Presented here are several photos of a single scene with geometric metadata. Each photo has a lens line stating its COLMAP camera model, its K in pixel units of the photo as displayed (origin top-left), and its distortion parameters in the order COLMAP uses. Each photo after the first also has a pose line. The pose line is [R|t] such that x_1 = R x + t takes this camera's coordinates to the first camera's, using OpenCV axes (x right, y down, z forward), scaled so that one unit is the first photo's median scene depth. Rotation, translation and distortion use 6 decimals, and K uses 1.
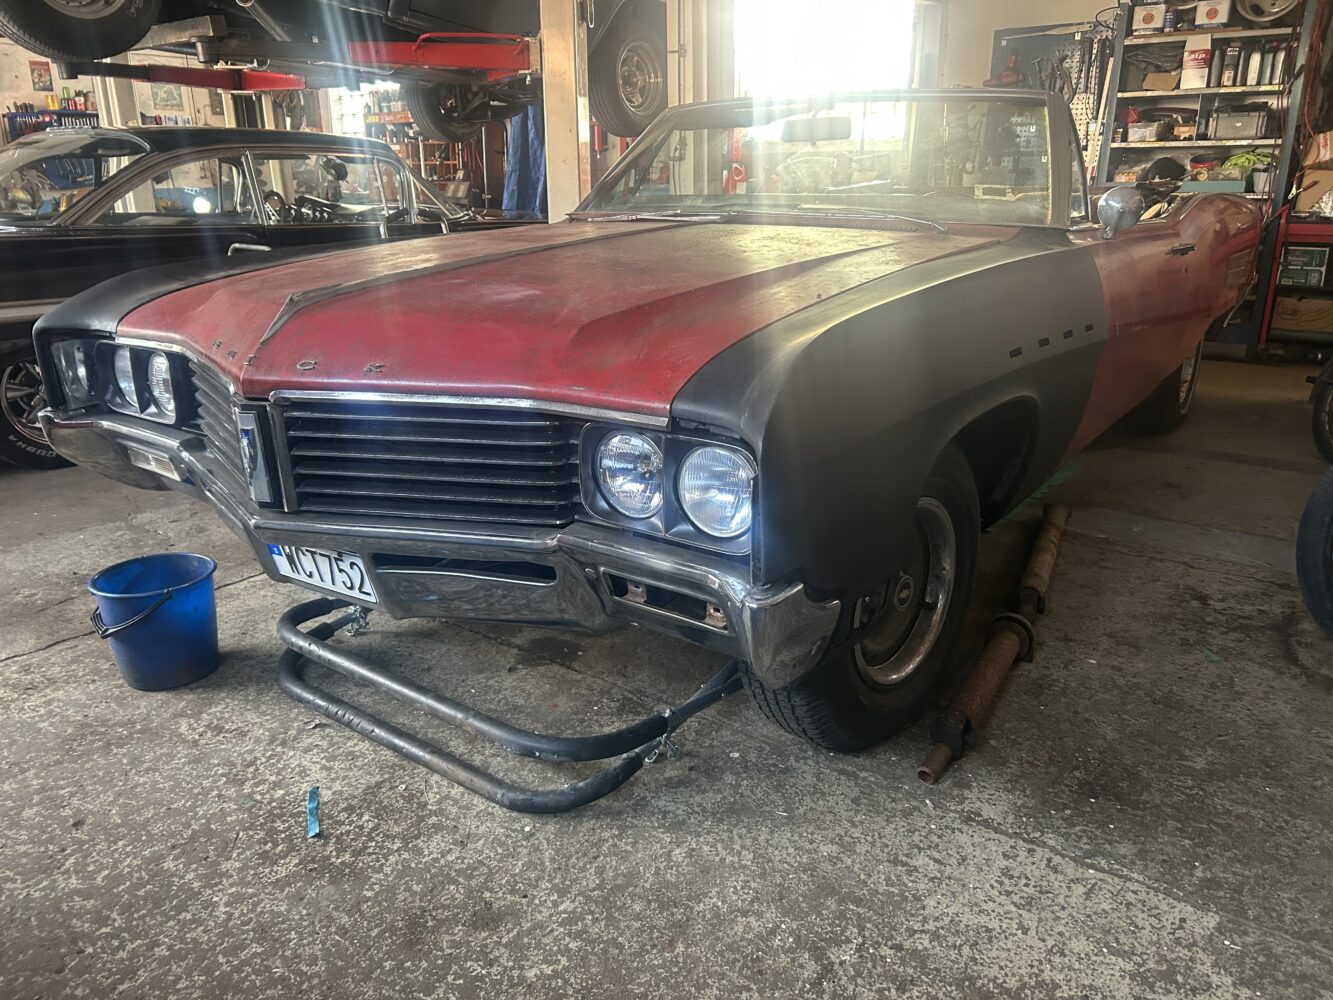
lens RADIAL K [[999.9, 0, 667.4], [0, 999.9, 443.0], [0, 0, 1]] dist [-0.004893, -0.017089]
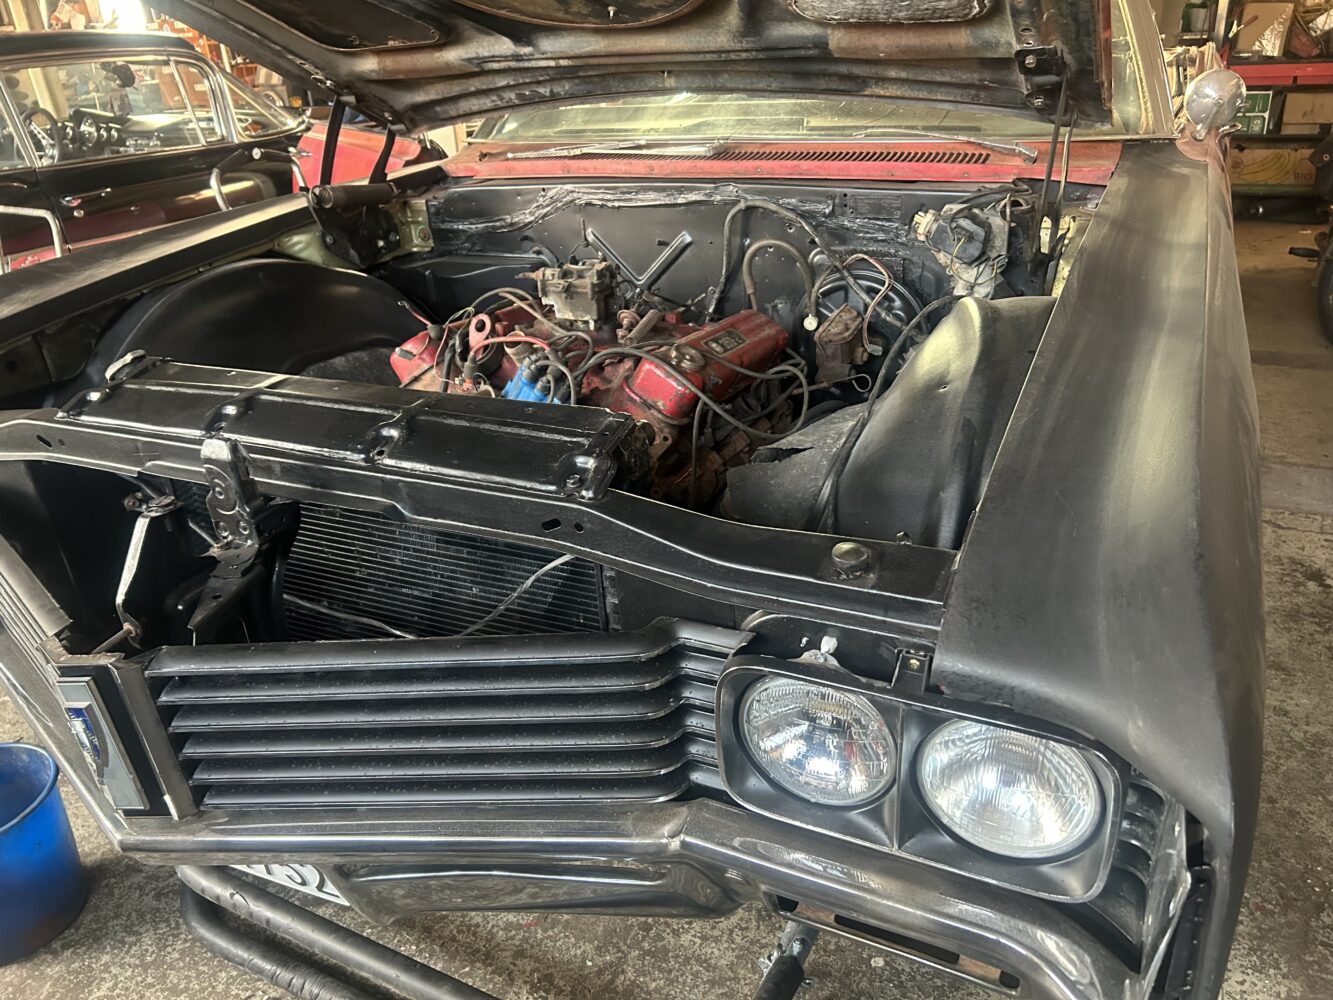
lens RADIAL K [[999.9, 0, 667.4], [0, 999.9, 443.0], [0, 0, 1]] dist [-0.004893, -0.017089]
pose [[0.983784, -0.115956, 0.136833, -0.056720], [0.095256, 0.984210, 0.149188, -0.072934], [-0.151972, -0.133734, 0.979296, 0.153743]]
